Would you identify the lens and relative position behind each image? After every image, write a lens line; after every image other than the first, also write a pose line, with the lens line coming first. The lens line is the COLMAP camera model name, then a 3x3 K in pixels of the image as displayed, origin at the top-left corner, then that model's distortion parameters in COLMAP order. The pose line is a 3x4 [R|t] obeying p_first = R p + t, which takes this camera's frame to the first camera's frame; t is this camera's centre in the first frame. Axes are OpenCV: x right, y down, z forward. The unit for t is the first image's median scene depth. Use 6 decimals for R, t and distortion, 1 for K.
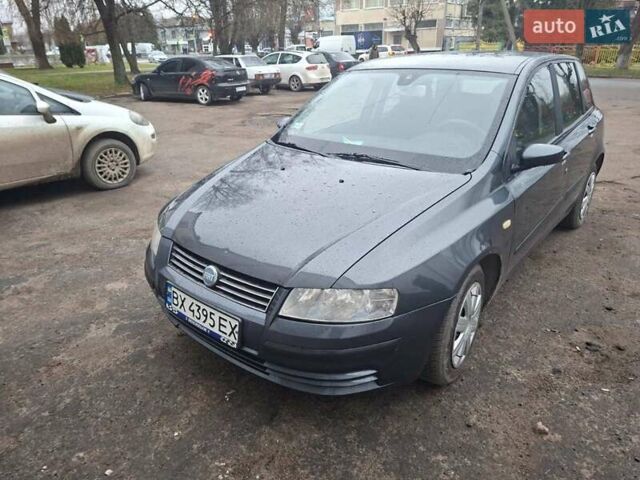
lens RADIAL K [[442.5, 0, 324.5], [0, 442.5, 242.5], [0, 0, 1]] dist [0.049380, -0.046647]
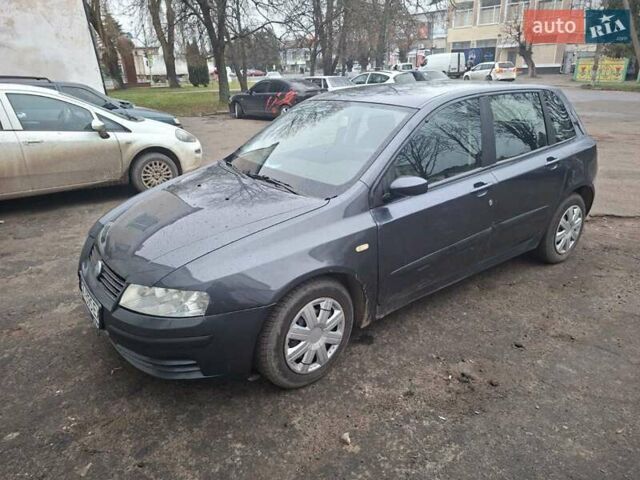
lens RADIAL K [[442.5, 0, 317.9], [0, 442.5, 242.2], [0, 0, 1]] dist [0.049380, -0.046647]
pose [[0.970126, 0.078714, -0.229479, 0.207951], [-0.086790, 0.995905, -0.025300, -0.006513], [0.226548, 0.044461, 0.972985, -0.024188]]
